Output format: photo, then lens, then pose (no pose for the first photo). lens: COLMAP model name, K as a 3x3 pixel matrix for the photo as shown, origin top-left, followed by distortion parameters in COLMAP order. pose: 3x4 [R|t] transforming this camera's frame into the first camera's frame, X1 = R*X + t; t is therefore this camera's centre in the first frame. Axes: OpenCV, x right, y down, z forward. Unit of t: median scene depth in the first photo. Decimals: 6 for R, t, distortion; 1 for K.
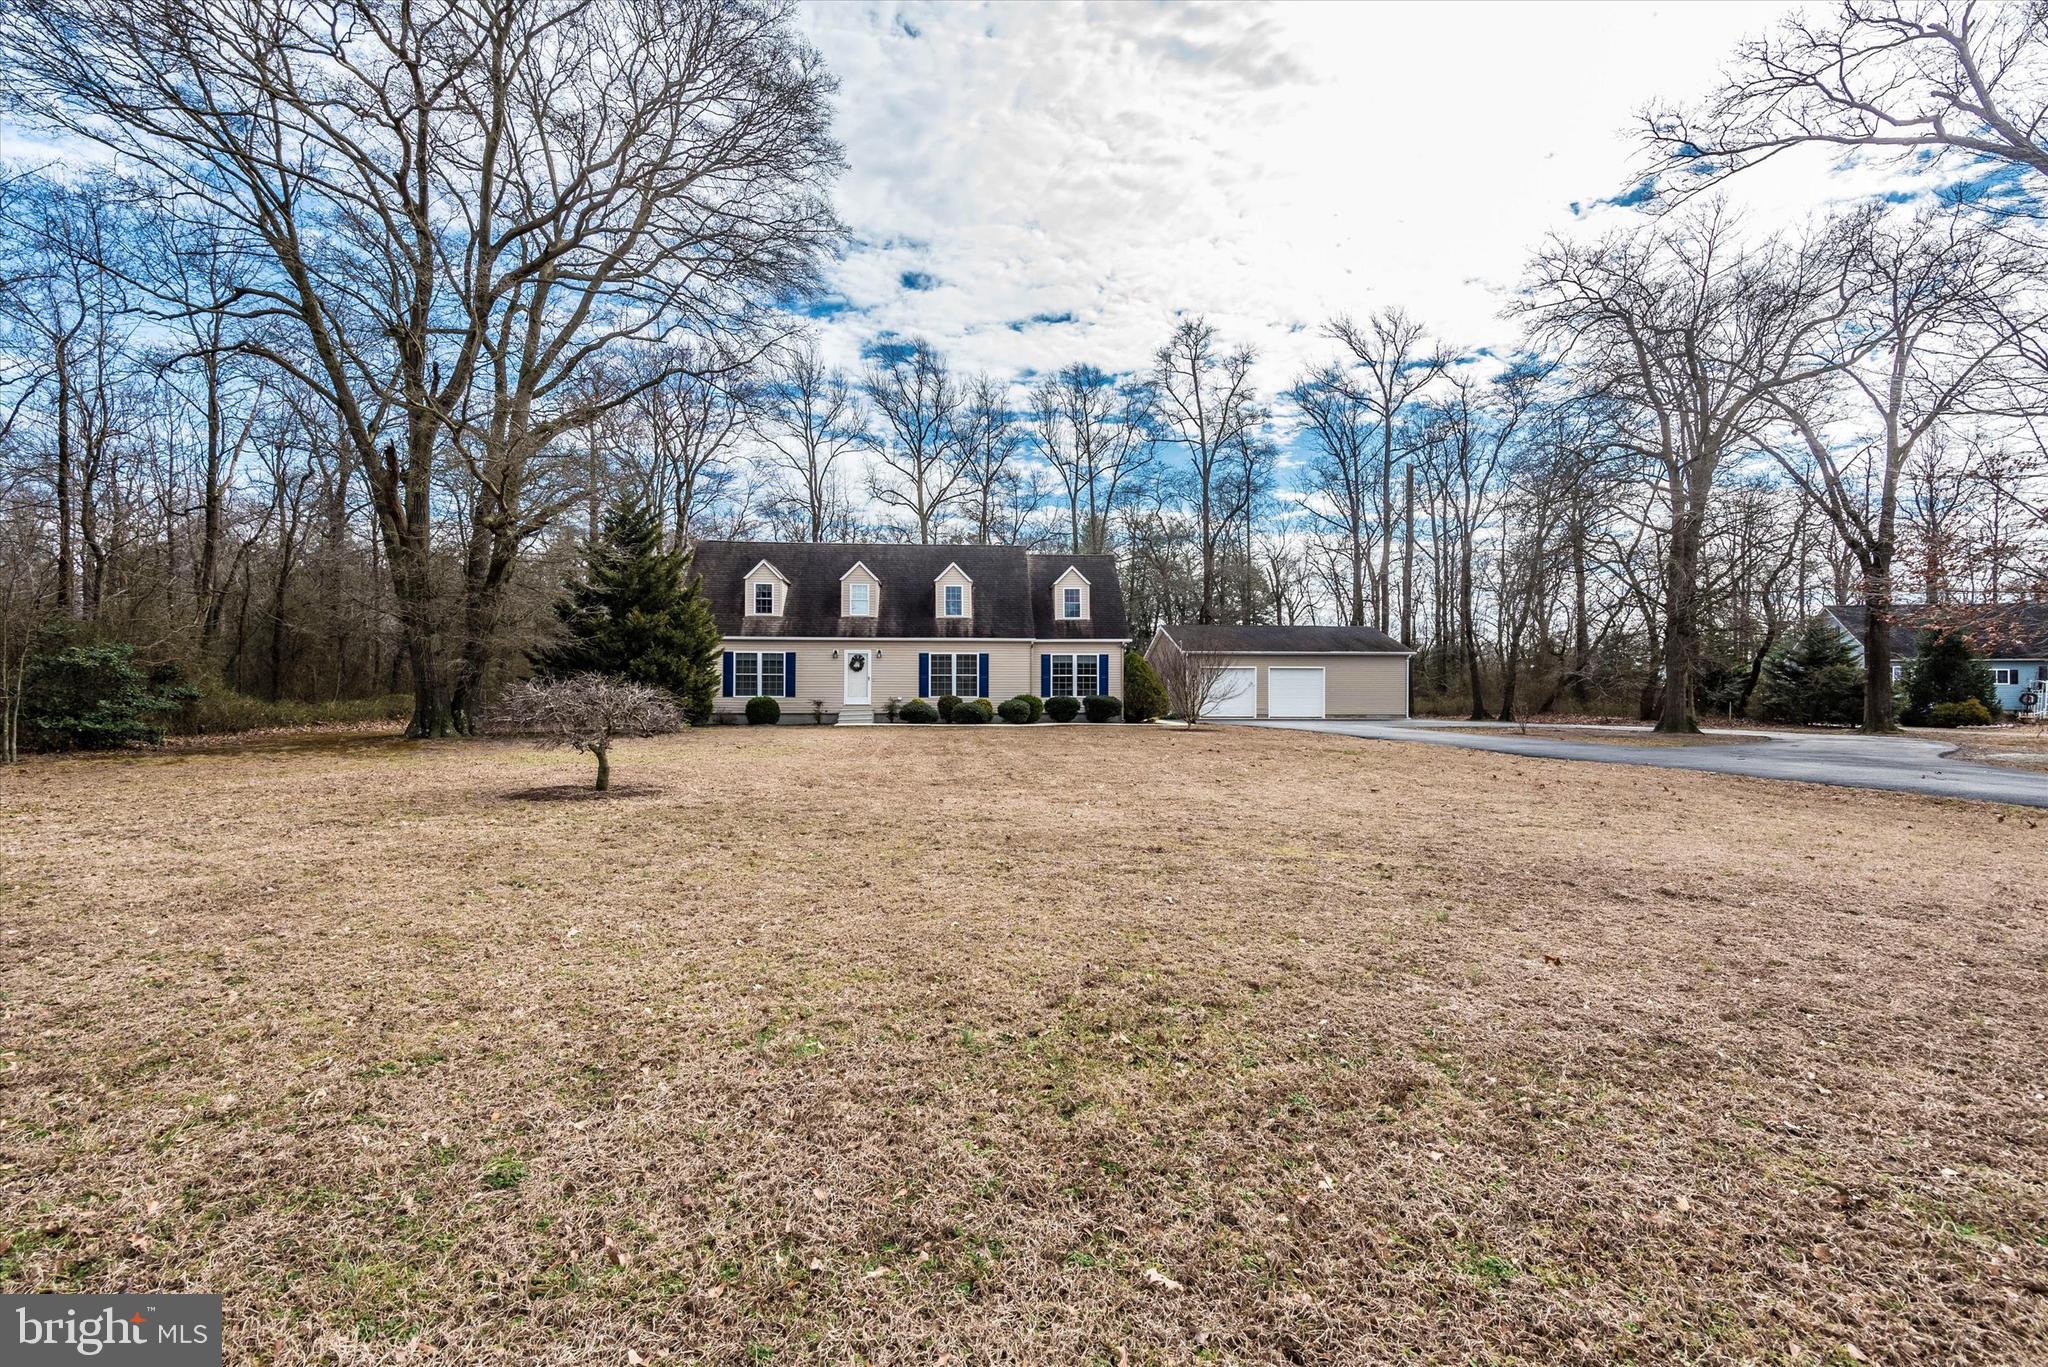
lens RADIAL K [[930.1, 0, 1020.0], [0, 930.1, 682.0], [0, 0, 1]] dist [0.004779, 0.000109]
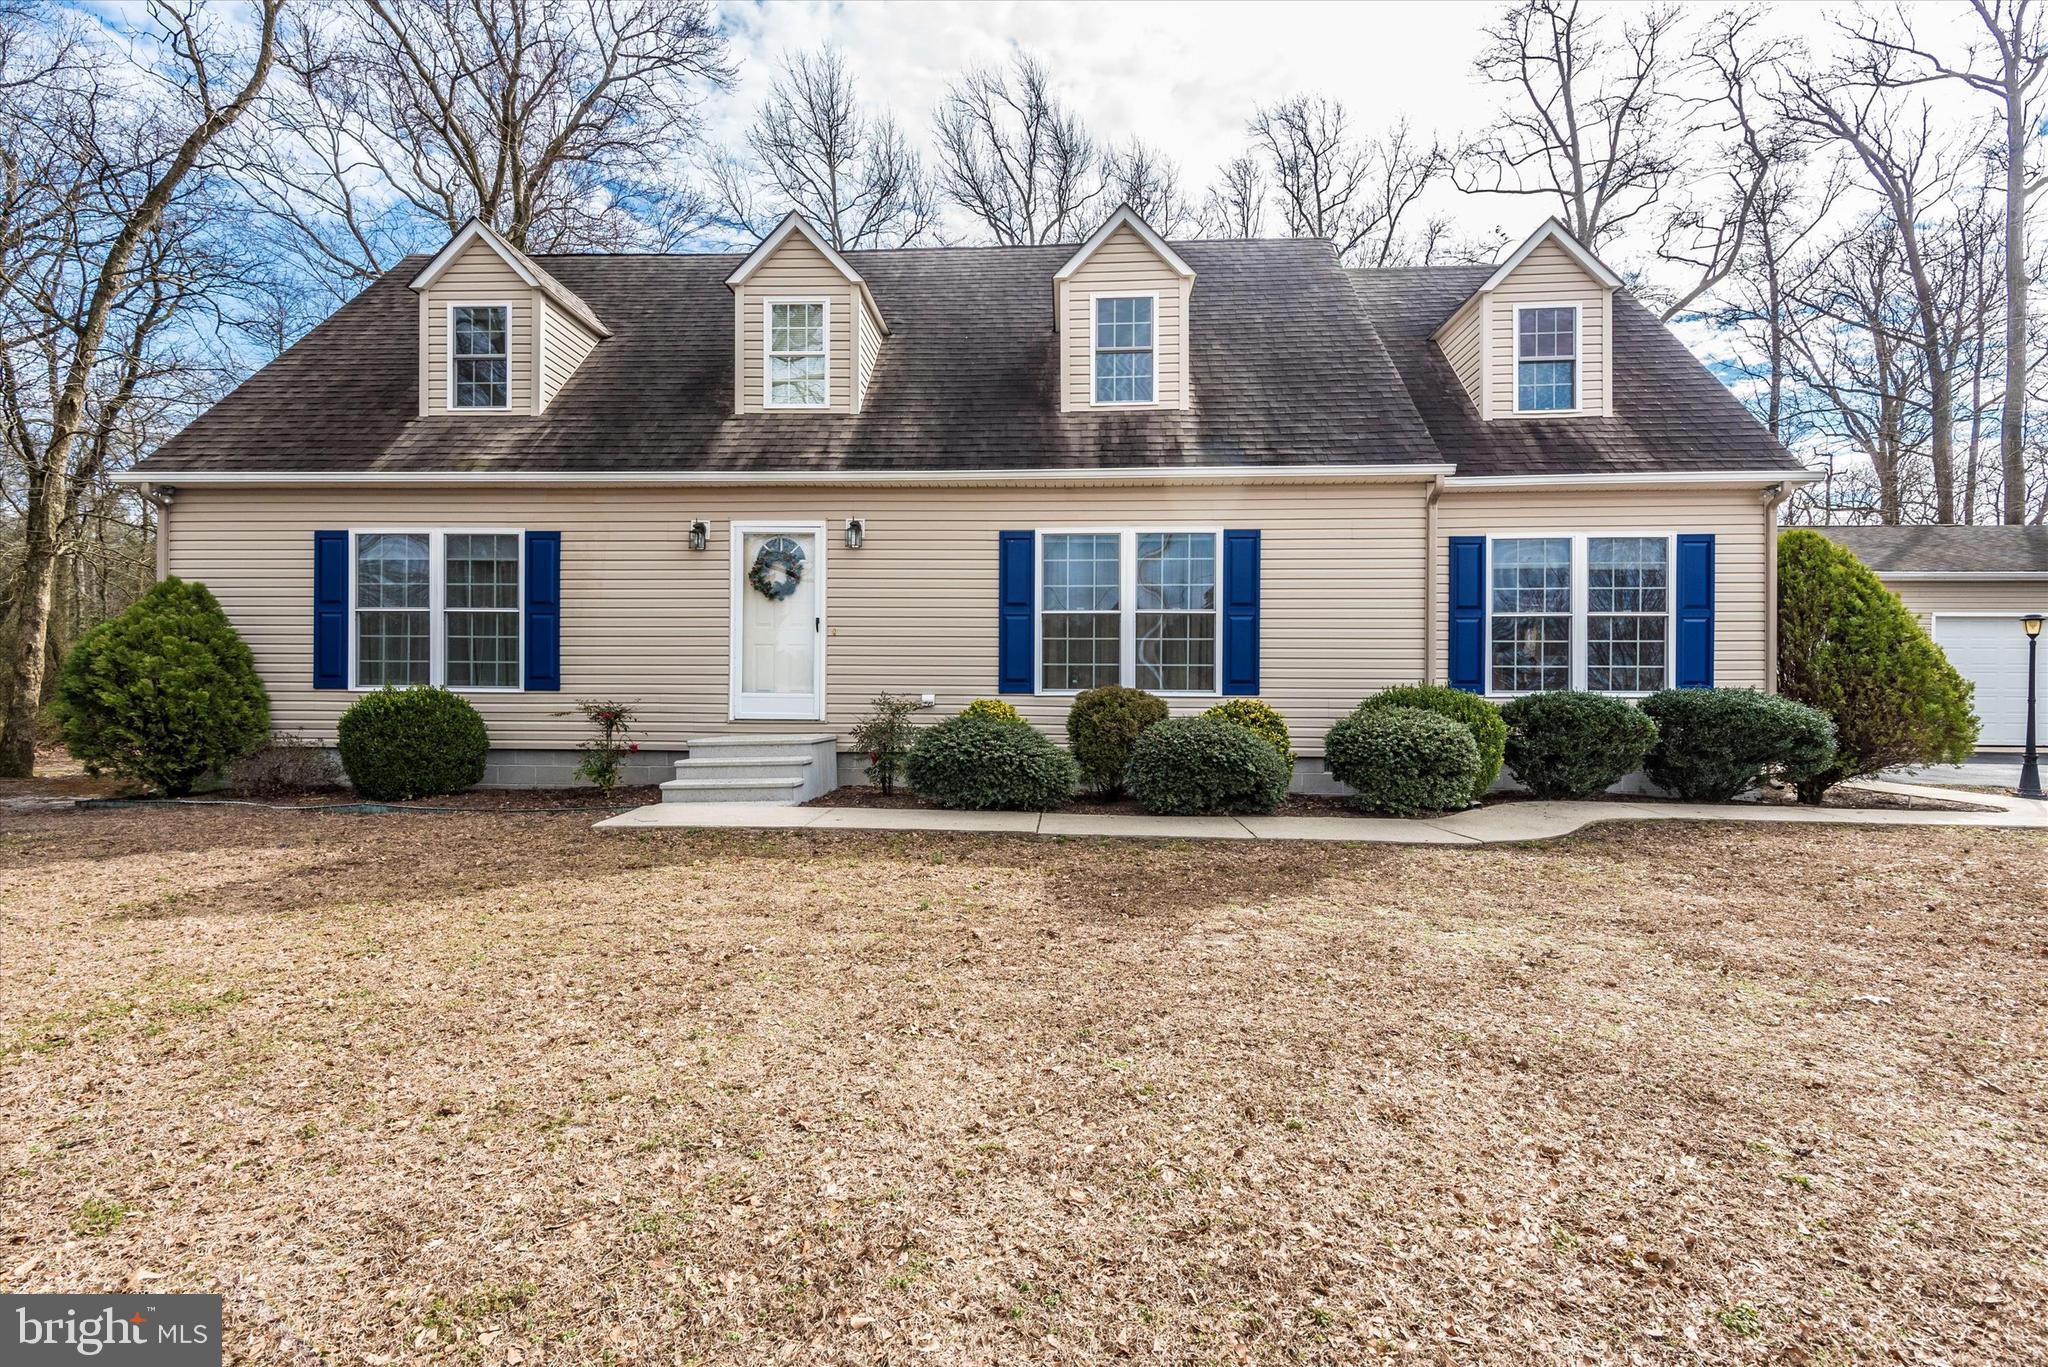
lens RADIAL K [[606.0, 0, 1028.5], [0, 606.0, 678.5], [0, 0, 1]] dist [-0.002519, -0.000072]
pose [[0.990957, 0.003570, -0.134133, -0.076329], [-0.003050, 0.999987, 0.004084, 0.011179], [0.134145, -0.003638, 0.990955, 0.829169]]
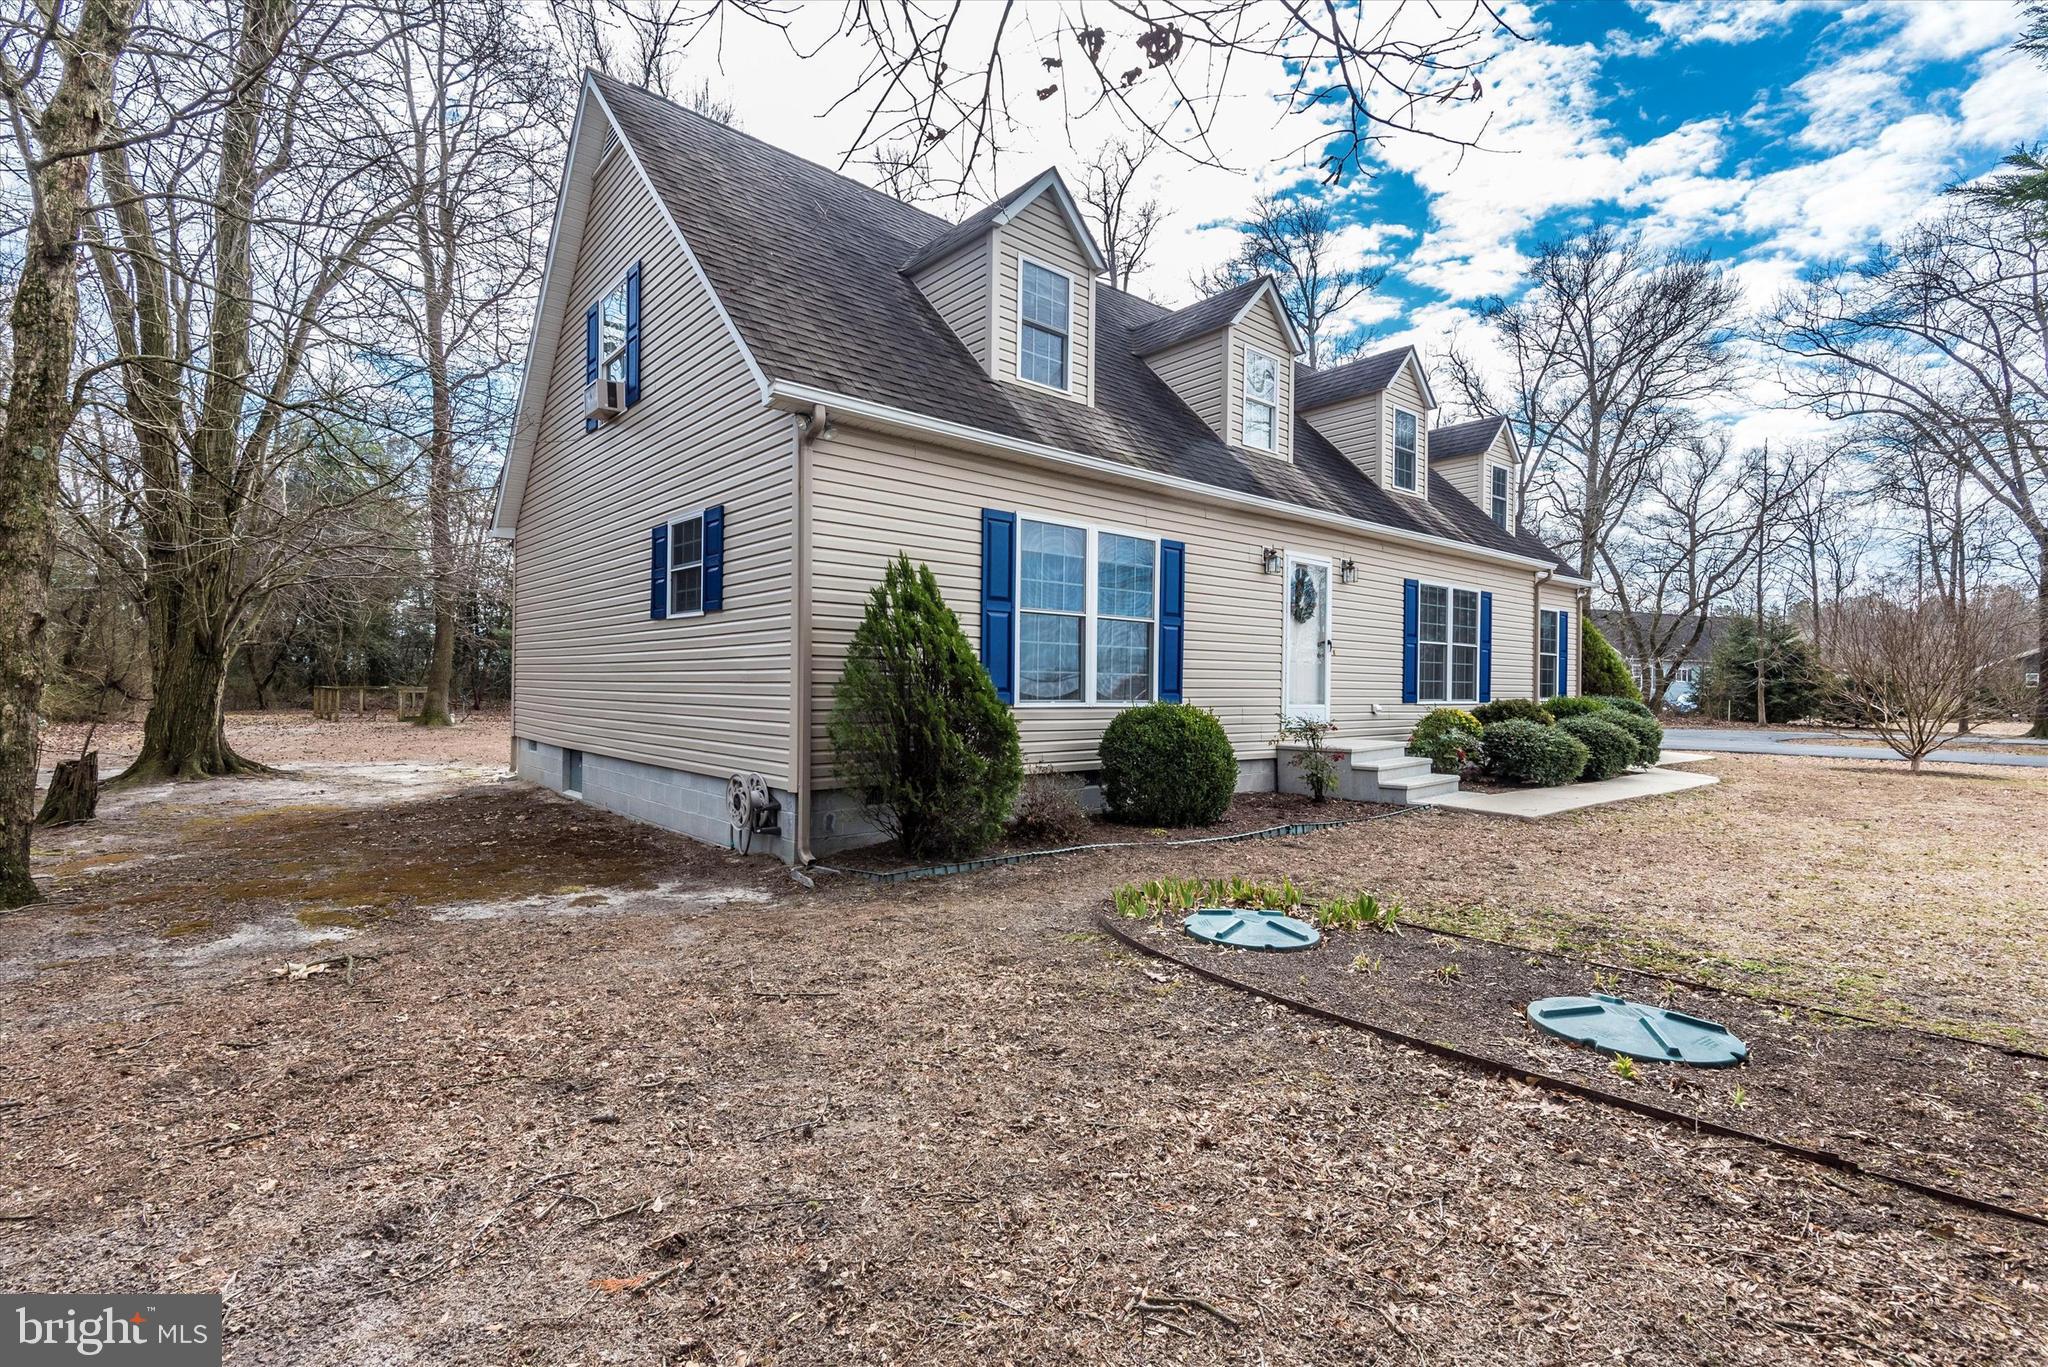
lens RADIAL K [[930.1, 0, 1024.9], [0, 930.1, 688.0], [0, 0, 1]] dist [0.004779, 0.000109]
pose [[0.817473, -0.000845, 0.575966, -0.428781], [-0.004517, 0.999959, 0.007878, 0.008320], [-0.575949, -0.009042, 0.817435, 0.797181]]
